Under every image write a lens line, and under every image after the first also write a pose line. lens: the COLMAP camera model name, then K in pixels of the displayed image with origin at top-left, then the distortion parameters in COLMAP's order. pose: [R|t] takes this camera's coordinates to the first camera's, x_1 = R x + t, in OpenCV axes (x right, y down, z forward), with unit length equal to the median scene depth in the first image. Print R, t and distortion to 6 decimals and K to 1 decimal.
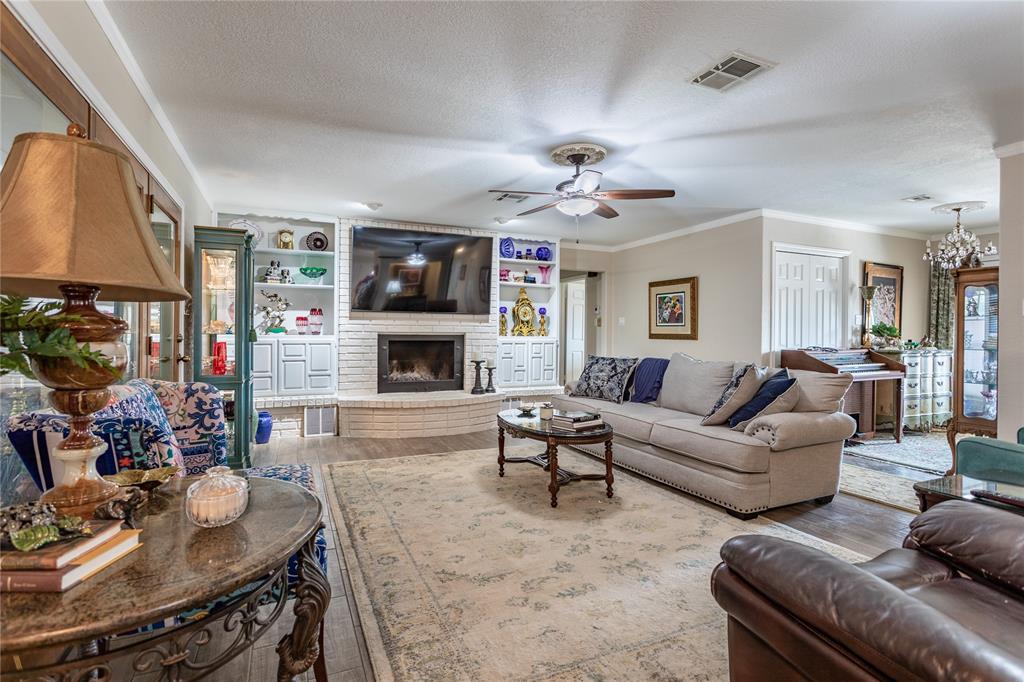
lens RADIAL K [[493.7, 0, 511.3], [0, 493.7, 337.5], [0, 0, 1]] dist [-0.004099, -0.000438]
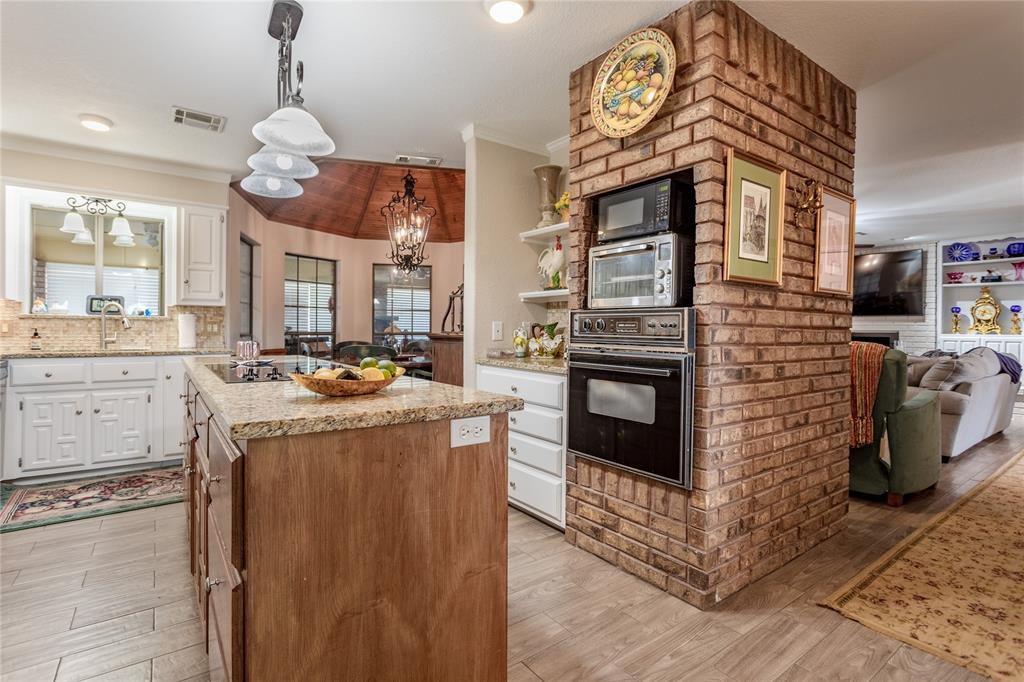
lens RADIAL K [[493.7, 0, 513.0], [0, 493.7, 338.6], [0, 0, 1]] dist [-0.004099, -0.000438]
pose [[0.204761, 0.010595, -0.978755, 0.831634], [-0.015495, 0.999851, 0.007582, 0.013319], [0.978689, 0.013613, 0.204895, -0.166901]]
